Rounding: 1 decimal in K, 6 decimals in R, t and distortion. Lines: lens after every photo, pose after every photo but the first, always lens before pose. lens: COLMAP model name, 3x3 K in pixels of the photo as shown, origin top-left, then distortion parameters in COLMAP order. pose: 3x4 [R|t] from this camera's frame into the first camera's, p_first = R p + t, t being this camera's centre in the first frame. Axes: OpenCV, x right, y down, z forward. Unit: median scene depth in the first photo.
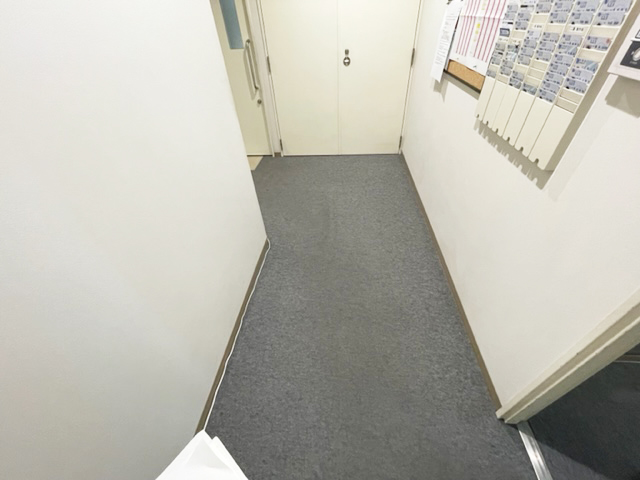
lens RADIAL K [[261.2, 0, 317.6], [0, 261.2, 239.8], [0, 0, 1]] dist [-0.015114, 0.001551]
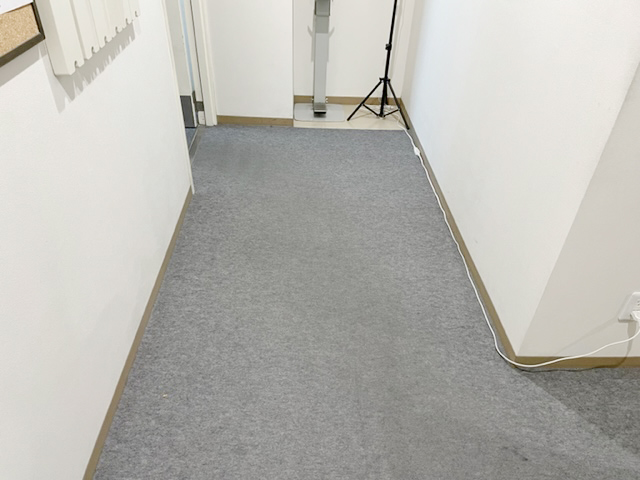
lens RADIAL K [[481.9, 0, 317.9], [0, 481.9, 238.1], [0, 0, 1]] dist [0.051090, -0.073410]
pose [[-0.993143, 0.085550, -0.079679, 0.227911], [-0.058501, 0.226413, 0.972273, -1.052241], [0.101219, 0.970267, -0.219856, 1.243116]]
